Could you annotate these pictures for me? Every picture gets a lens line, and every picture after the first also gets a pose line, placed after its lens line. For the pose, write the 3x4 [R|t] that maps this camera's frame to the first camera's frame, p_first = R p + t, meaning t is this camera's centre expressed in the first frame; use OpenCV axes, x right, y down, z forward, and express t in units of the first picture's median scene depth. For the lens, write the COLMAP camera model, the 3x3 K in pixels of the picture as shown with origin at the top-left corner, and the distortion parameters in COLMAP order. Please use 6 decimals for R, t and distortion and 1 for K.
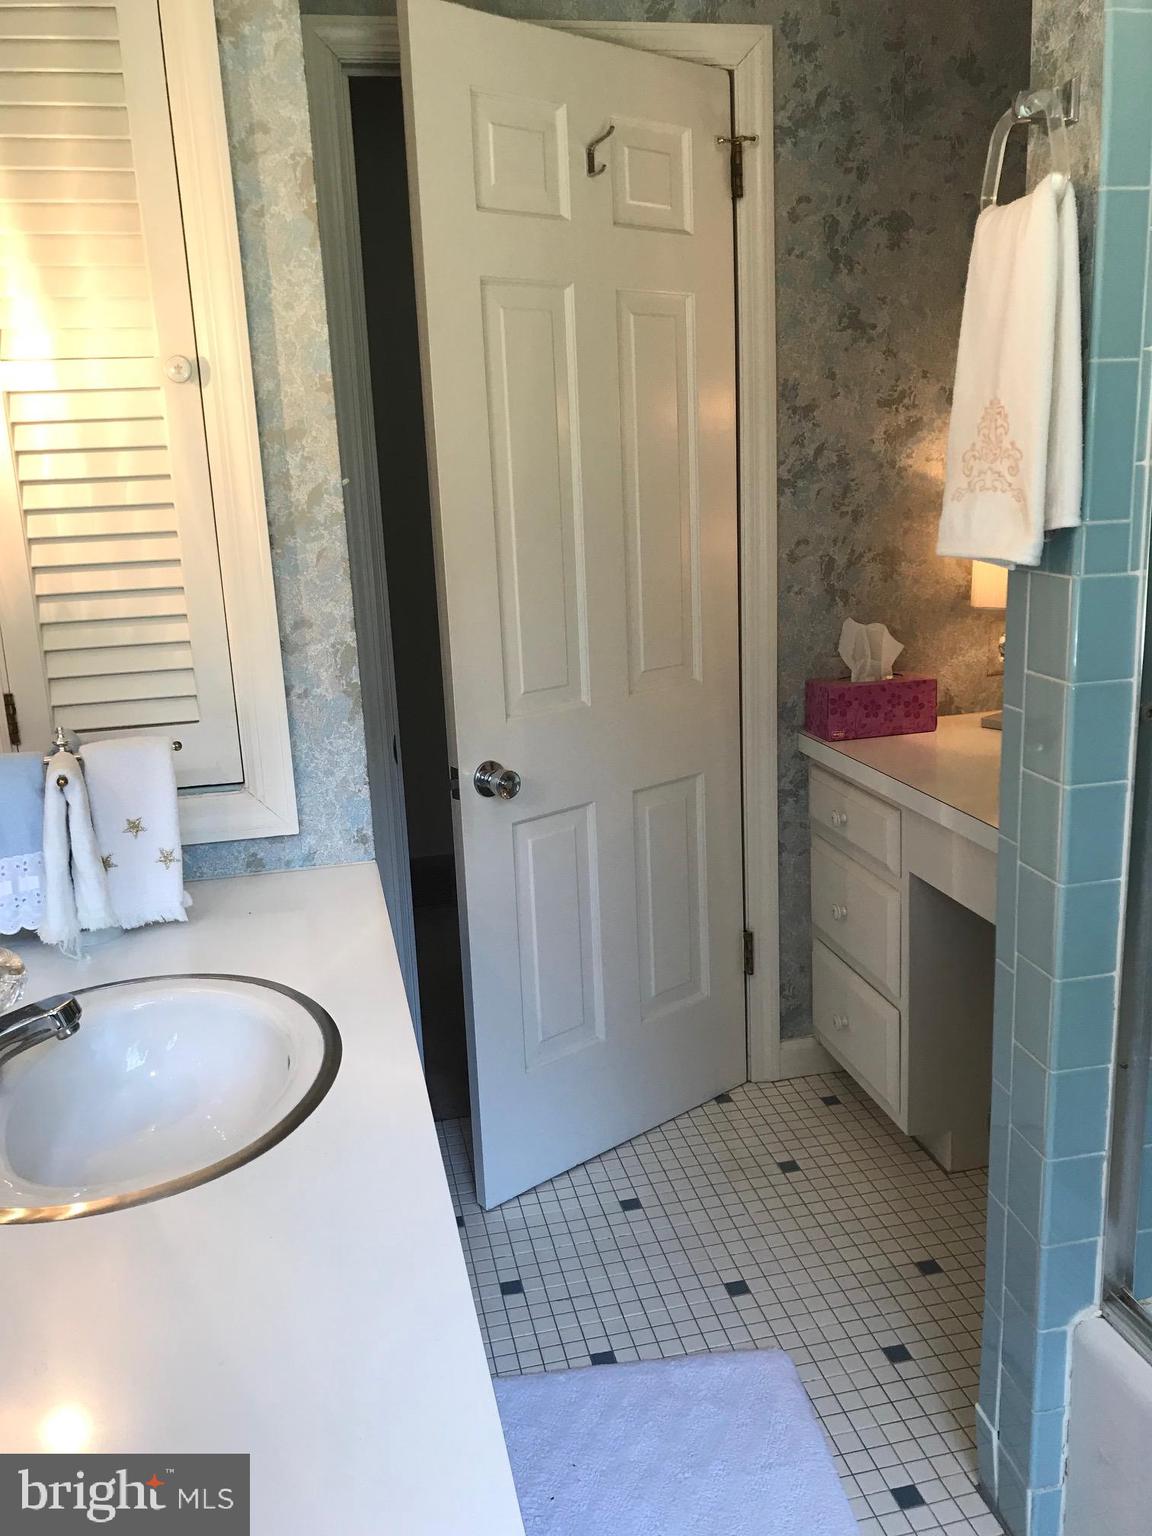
lens RADIAL K [[1258.0, 0, 576.9], [0, 1258.0, 762.6], [0, 0, 1]] dist [0.027819, -0.031780]
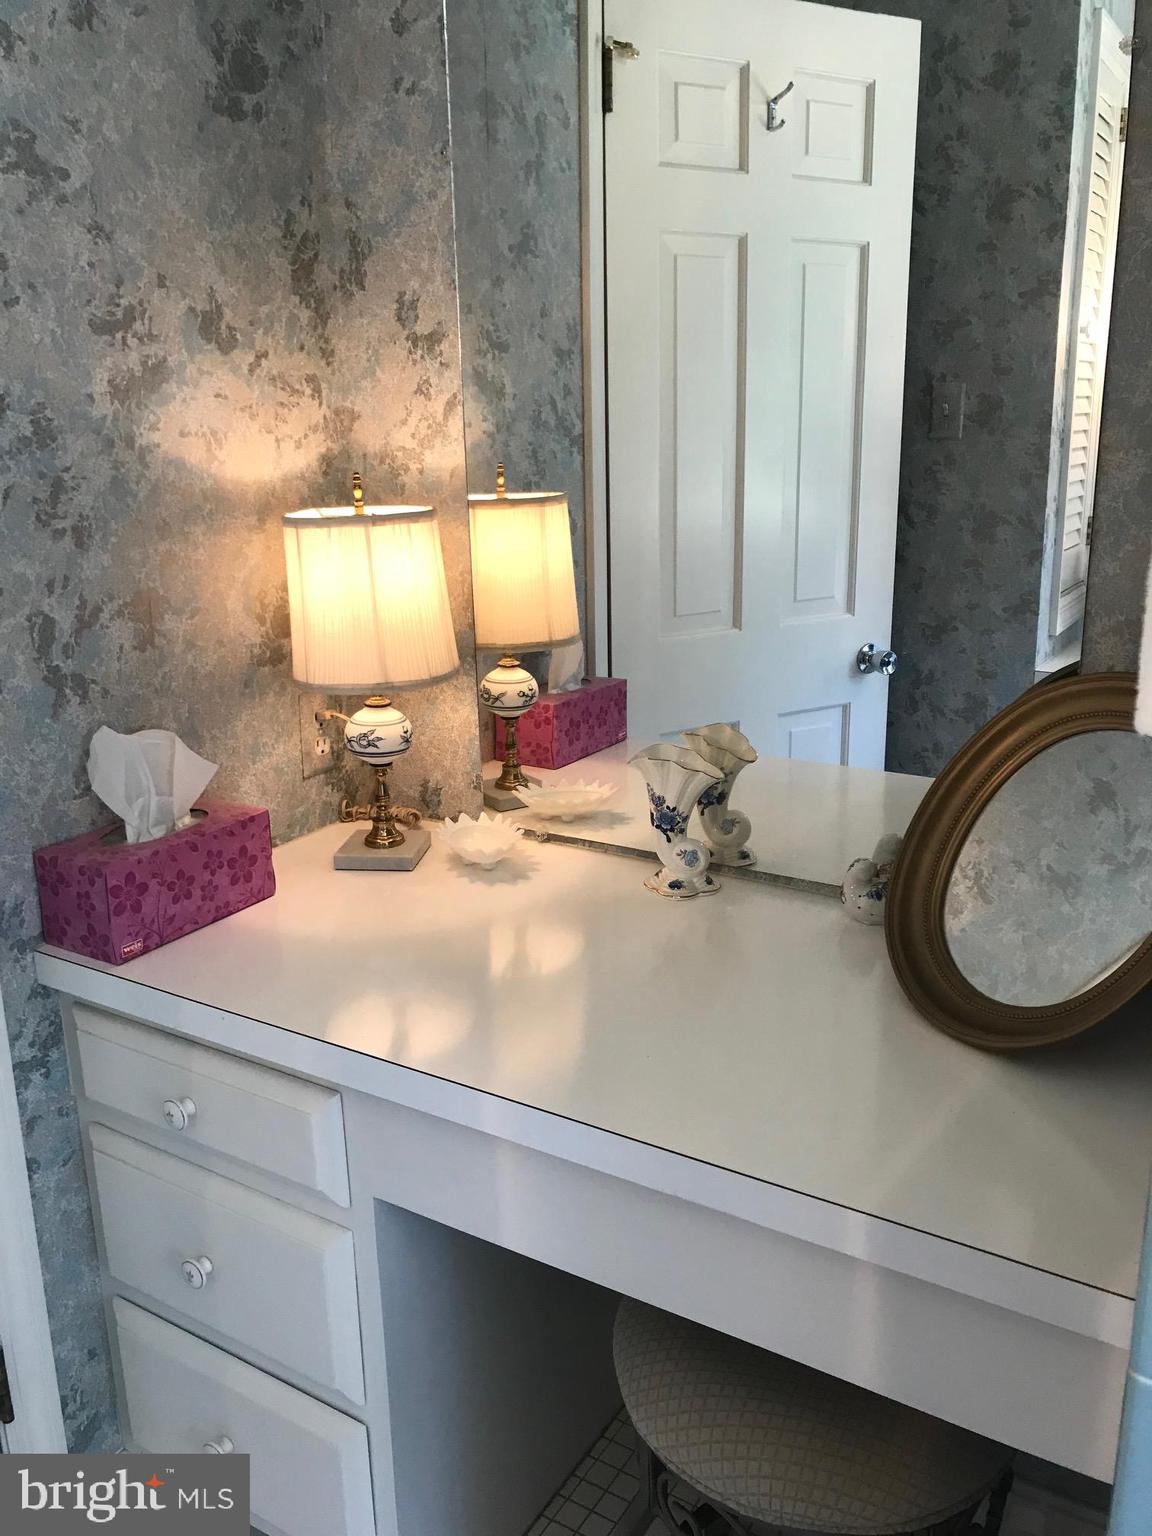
lens RADIAL K [[1258.0, 0, 574.7], [0, 1258.0, 772.5], [0, 0, 1]] dist [0.027819, -0.031780]
pose [[0.699142, -0.163148, 0.696120, -0.021620], [0.148508, 0.985521, 0.081822, -0.110325], [-0.699390, 0.046174, 0.713247, 0.478302]]
